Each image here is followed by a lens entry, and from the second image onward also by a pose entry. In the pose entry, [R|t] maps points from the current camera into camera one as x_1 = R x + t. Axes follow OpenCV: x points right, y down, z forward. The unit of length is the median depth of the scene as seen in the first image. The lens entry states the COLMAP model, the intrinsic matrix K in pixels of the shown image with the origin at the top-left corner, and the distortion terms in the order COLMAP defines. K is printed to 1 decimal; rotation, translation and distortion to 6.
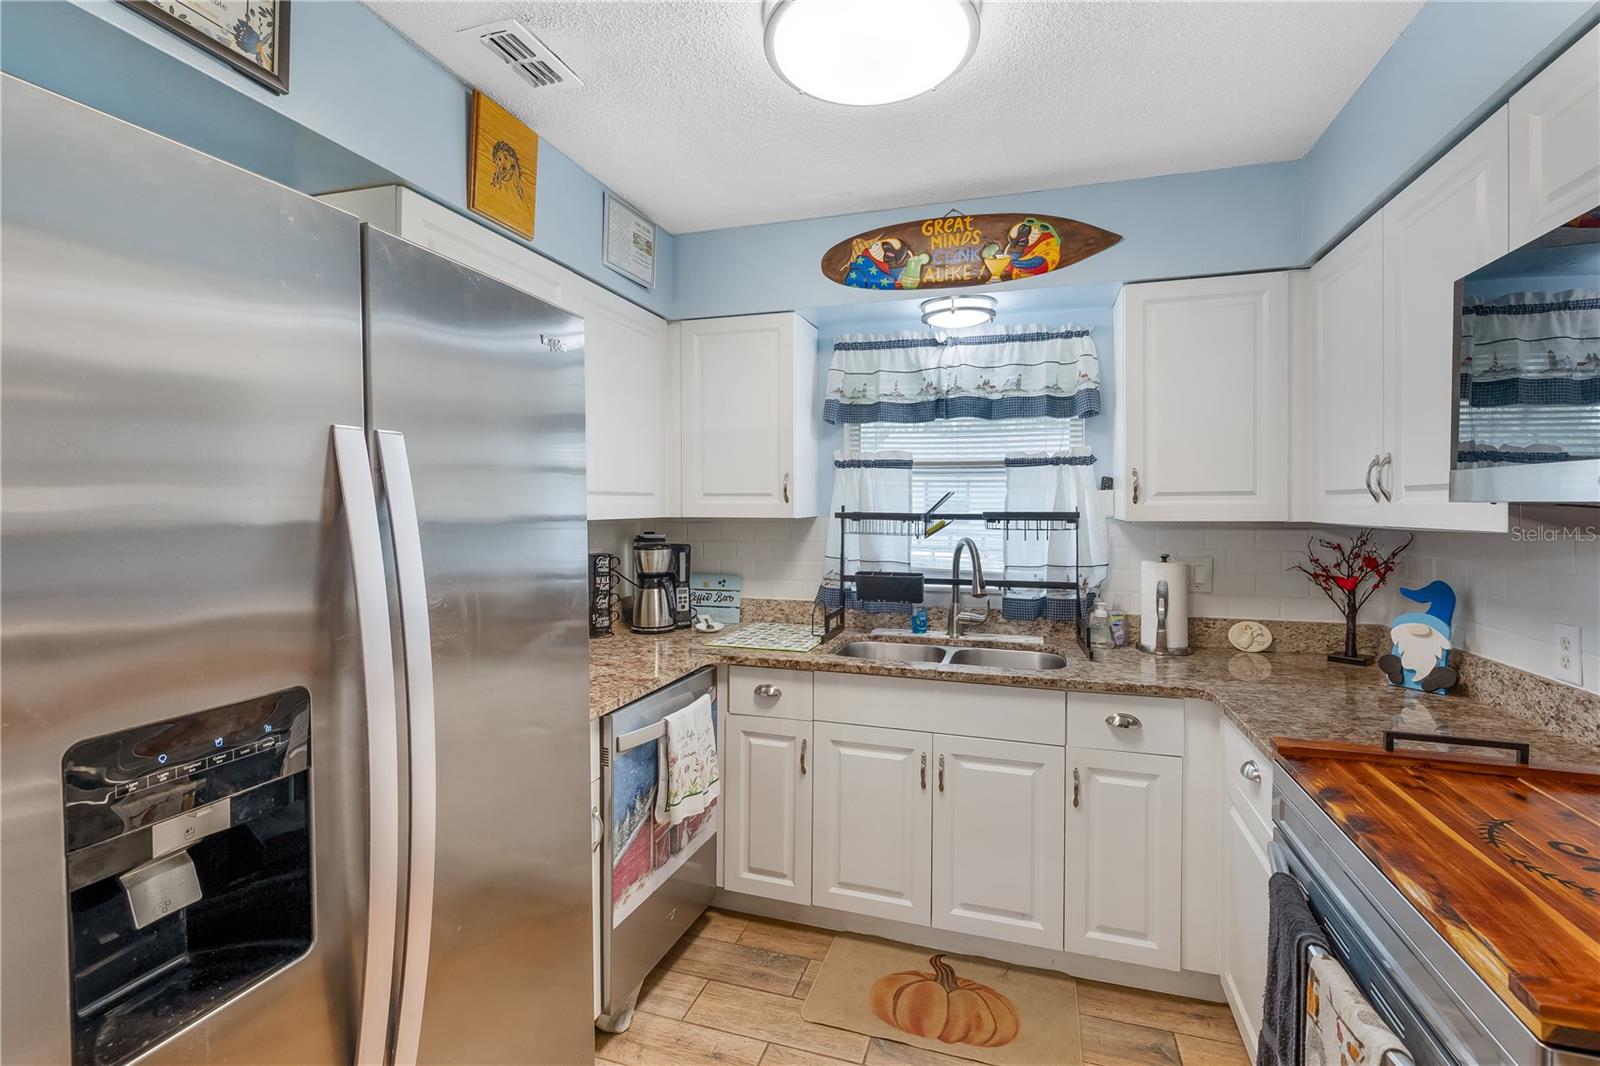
lens RADIAL K [[715.6, 0, 808.9], [0, 715.6, 511.2], [0, 0, 1]] dist [-0.002933, 0.000004]
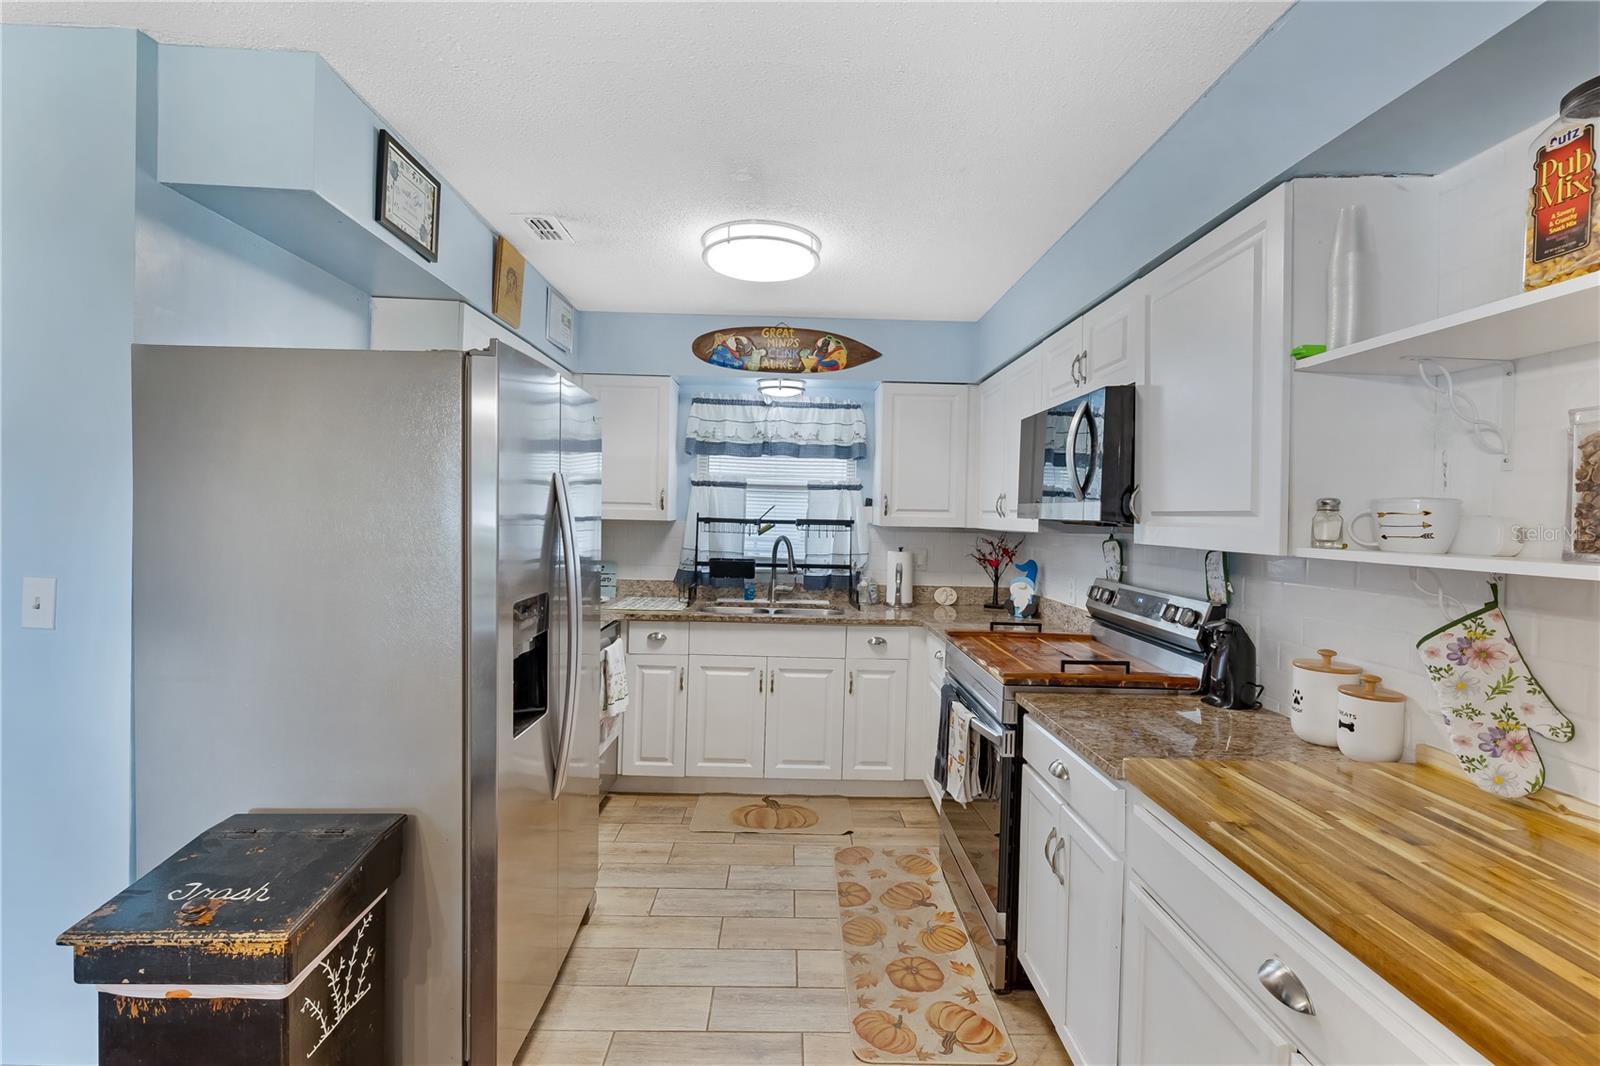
lens RADIAL K [[715.6, 0, 799.7], [0, 715.6, 534.2], [0, 0, 1]] dist [-0.002933, 0.000004]
pose [[0.948653, 0.012273, 0.316080, -0.254697], [-0.019789, 0.999592, 0.020578, 0.002333], [-0.315698, -0.025776, 0.948509, -0.508454]]
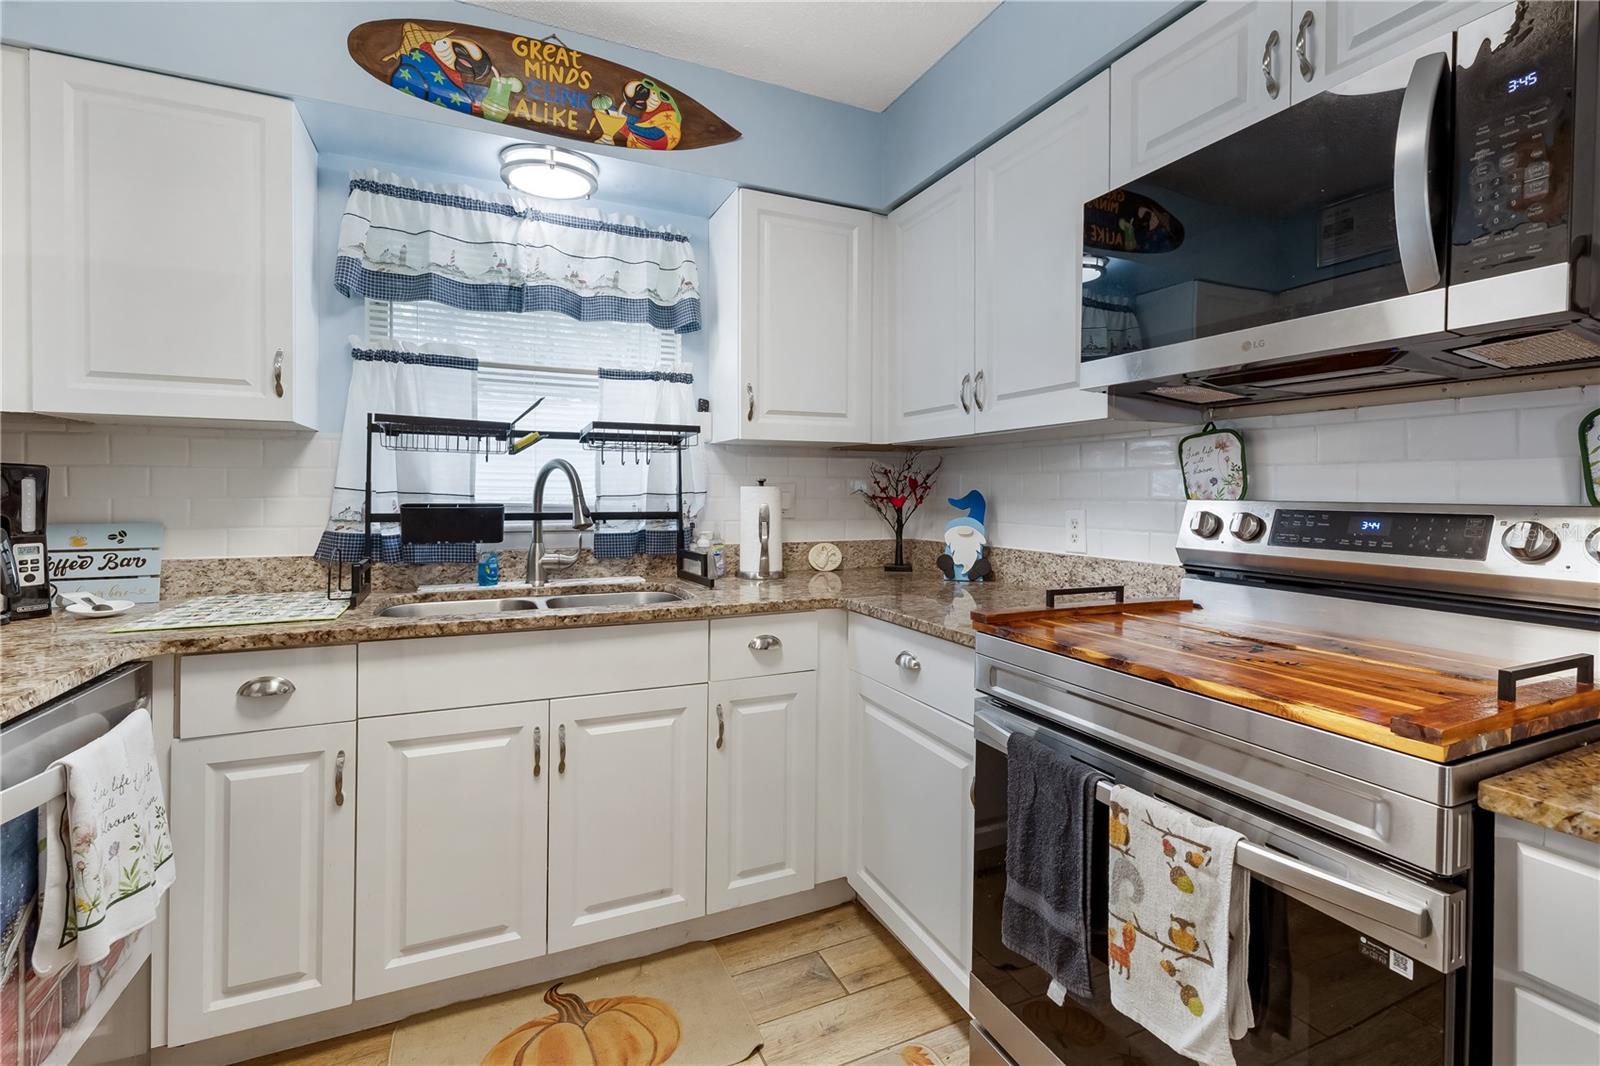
lens RADIAL K [[715.6, 0, 806.6], [0, 715.6, 501.4], [0, 0, 1]] dist [-0.002933, 0.000004]
pose [[0.737289, -0.004306, 0.675564, -0.132259], [0.002889, 0.999991, 0.003221, 0.093153], [-0.675572, -0.000423, 0.737294, 0.241698]]
